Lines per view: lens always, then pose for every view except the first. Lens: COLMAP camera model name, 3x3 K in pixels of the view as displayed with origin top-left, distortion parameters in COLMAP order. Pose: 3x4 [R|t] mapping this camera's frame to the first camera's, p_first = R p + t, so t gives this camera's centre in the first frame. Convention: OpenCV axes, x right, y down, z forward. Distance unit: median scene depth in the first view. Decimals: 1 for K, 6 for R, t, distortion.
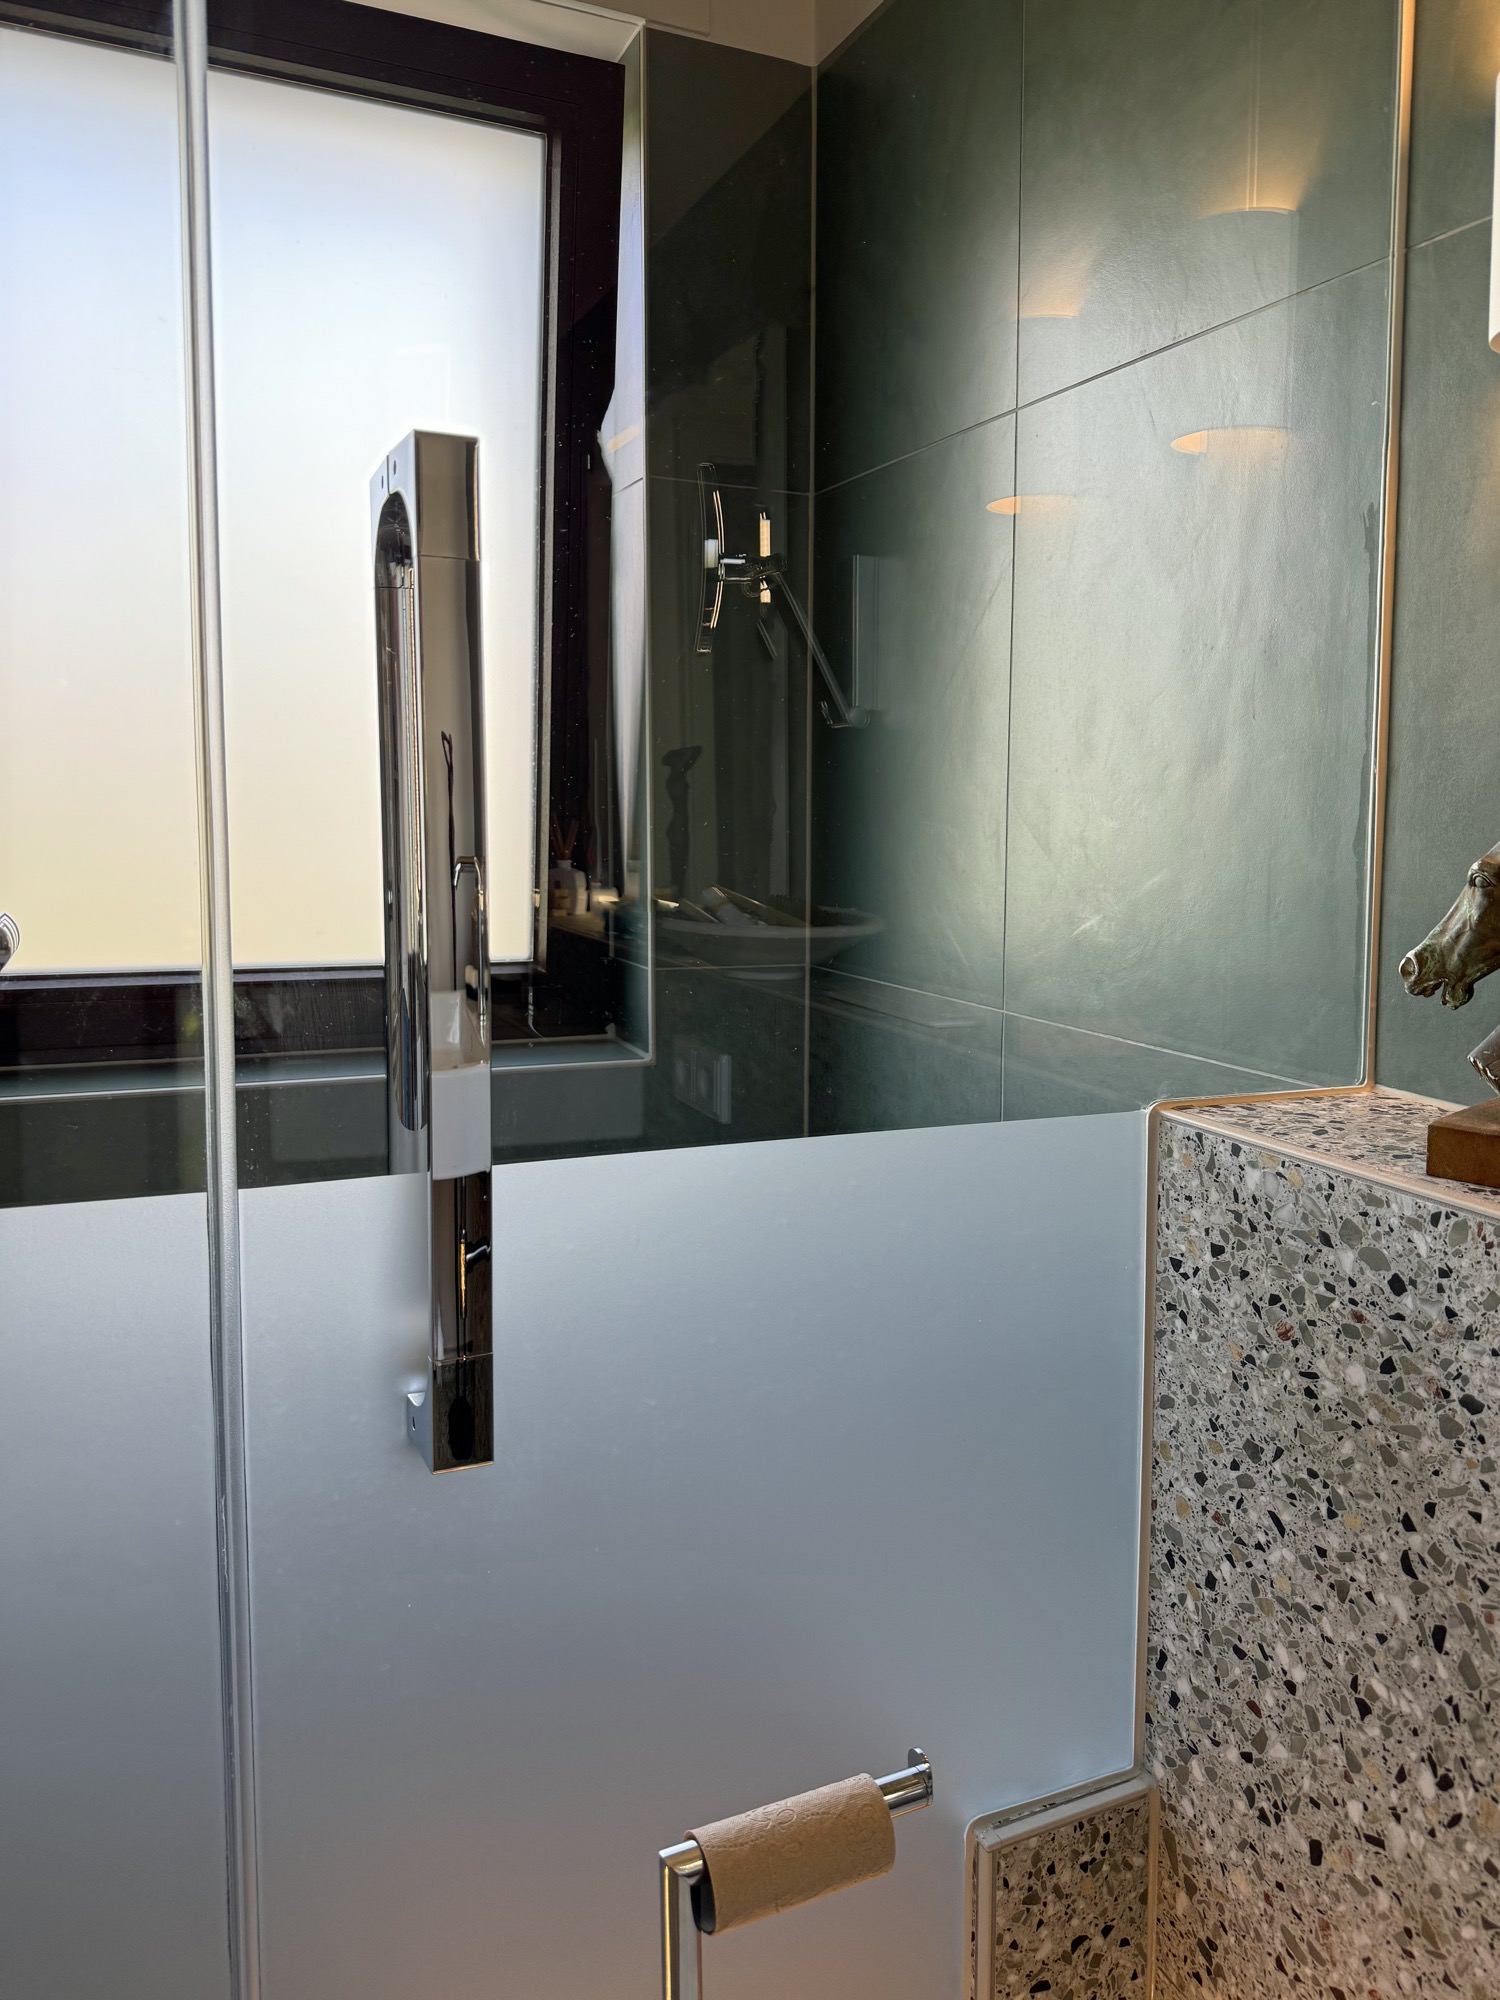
lens RADIAL K [[1436.5, 0, 745.3], [0, 1436.5, 906.1], [0, 0, 1]] dist [0.066768, -0.103309]
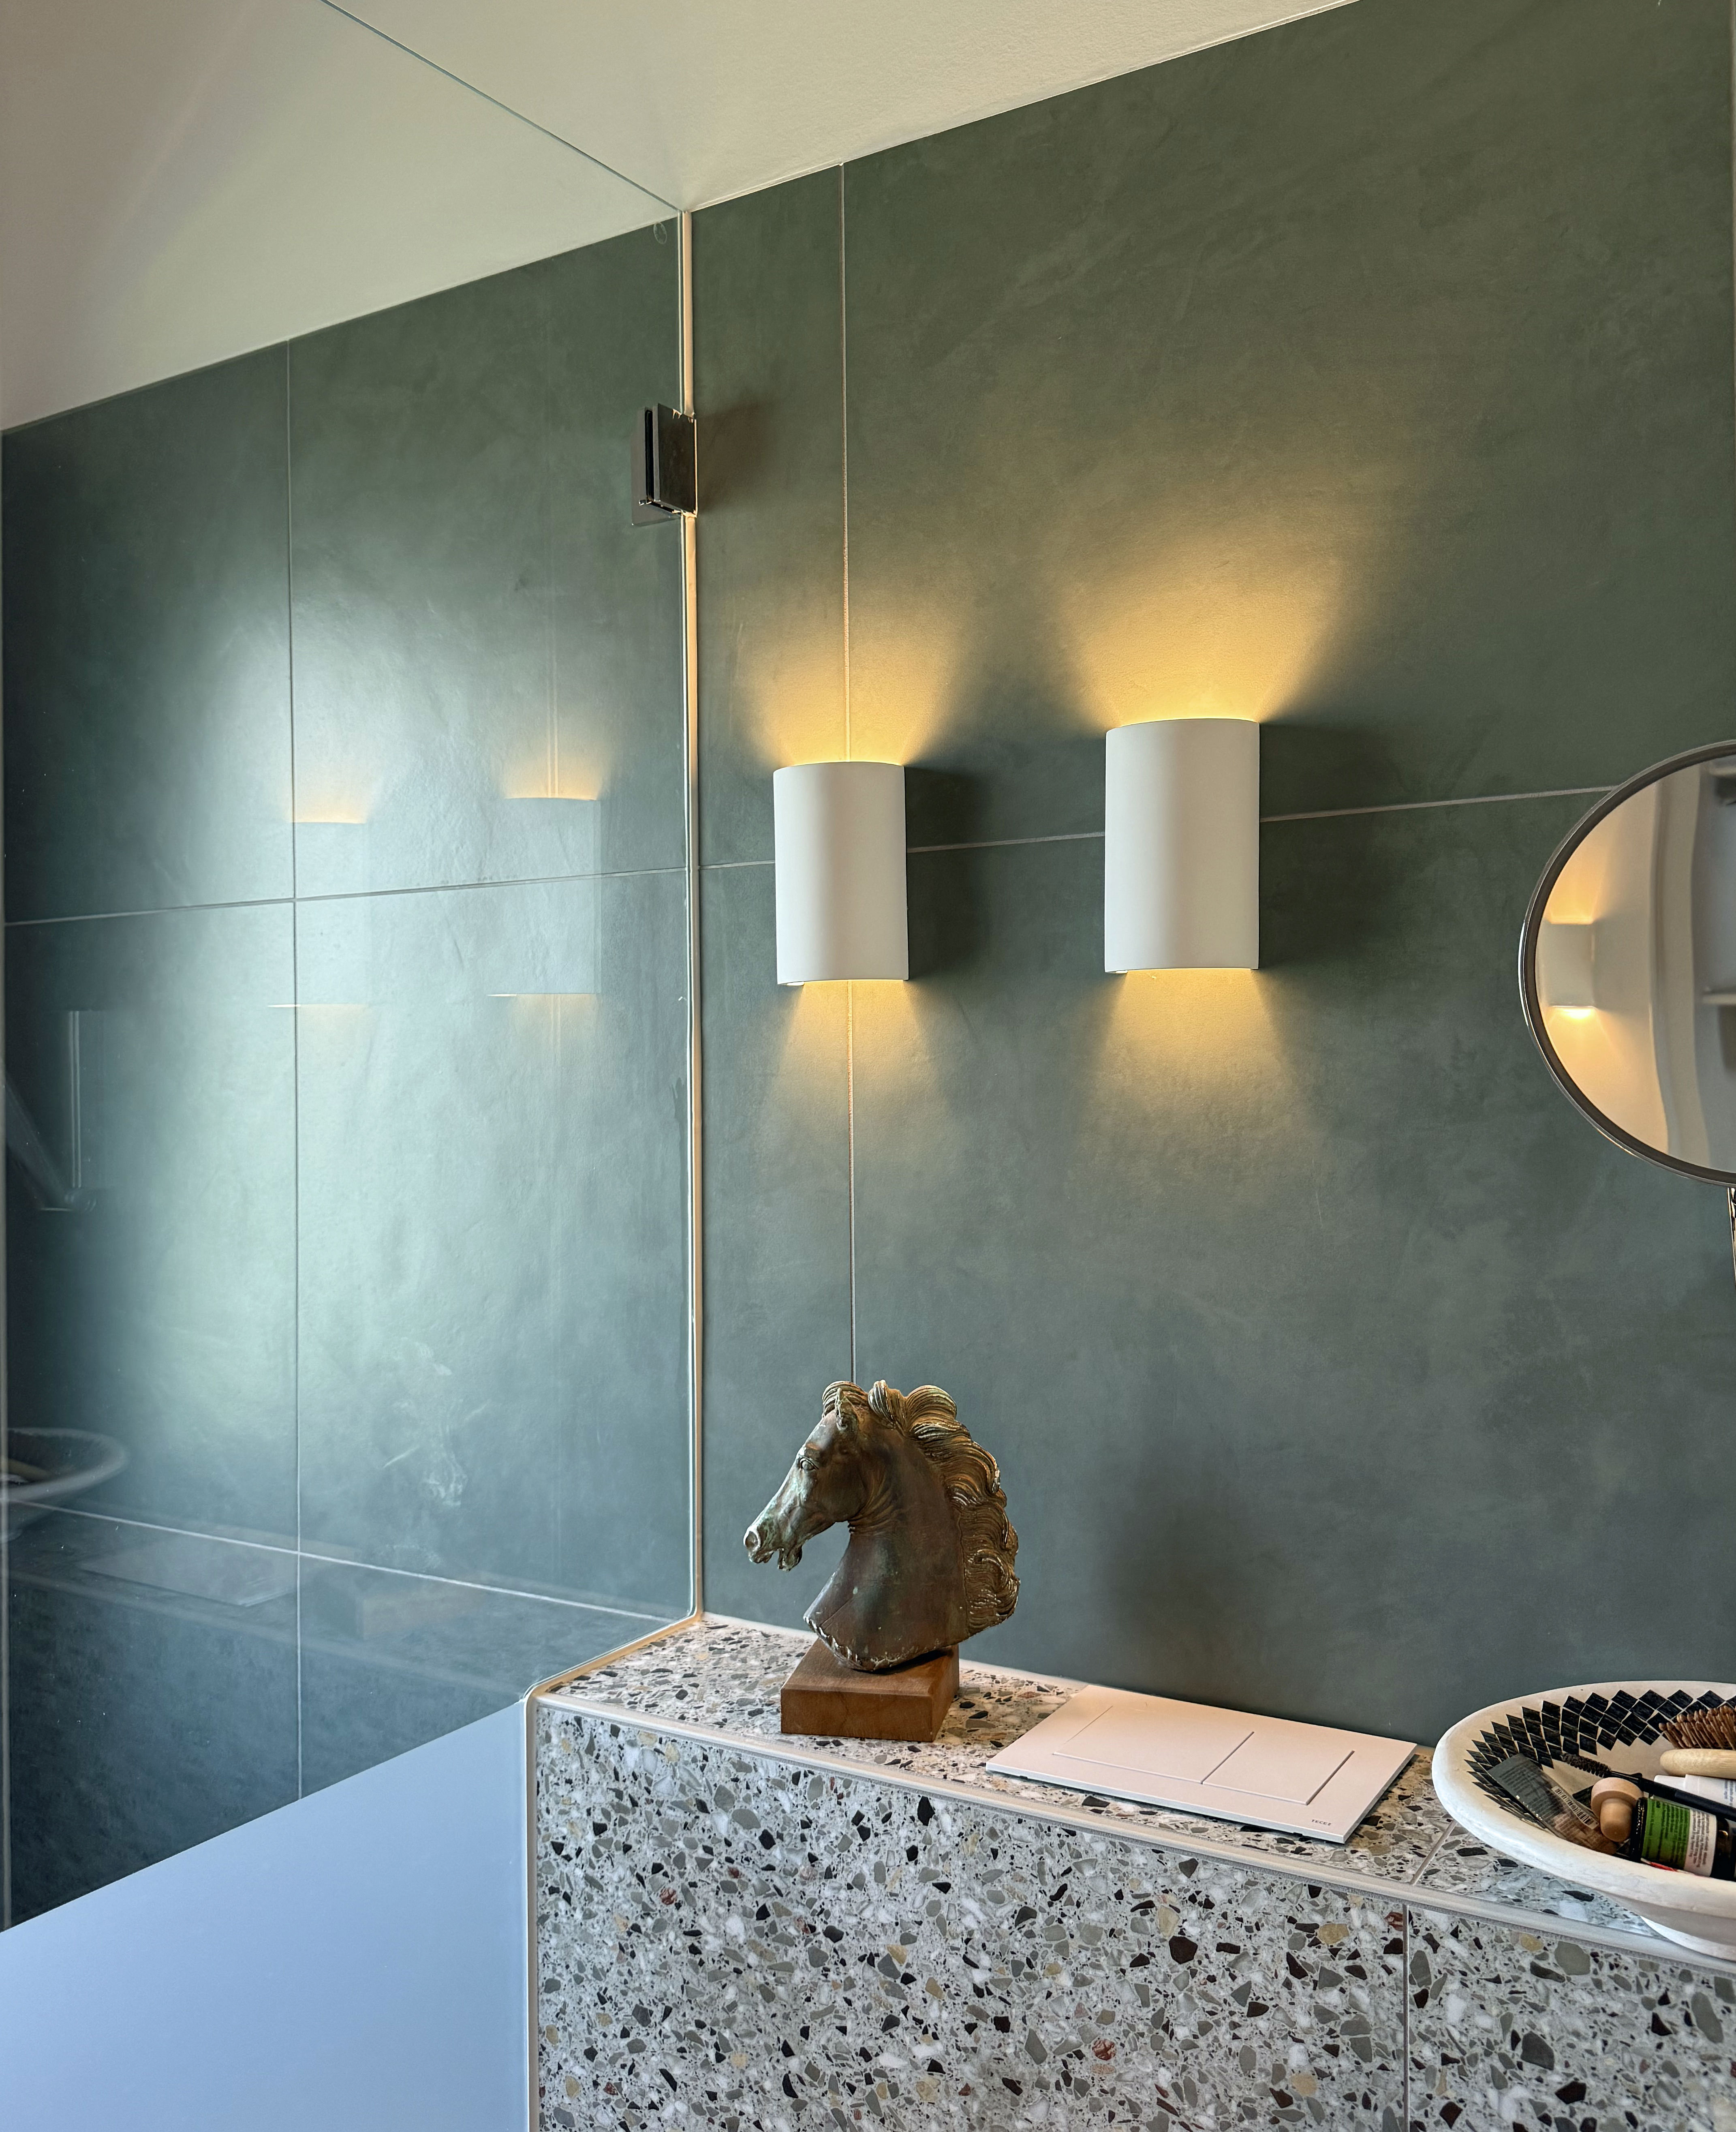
lens RADIAL K [[1818.9, 0, 935.8], [0, 1818.9, 1002.2], [0, 0, 1]] dist [-0.030871, 0.009210]
pose [[0.815916, -0.003658, 0.578159, -0.237961], [0.062716, 0.994640, -0.082213, -0.243698], [-0.574759, 0.103338, 0.811772, -0.272601]]
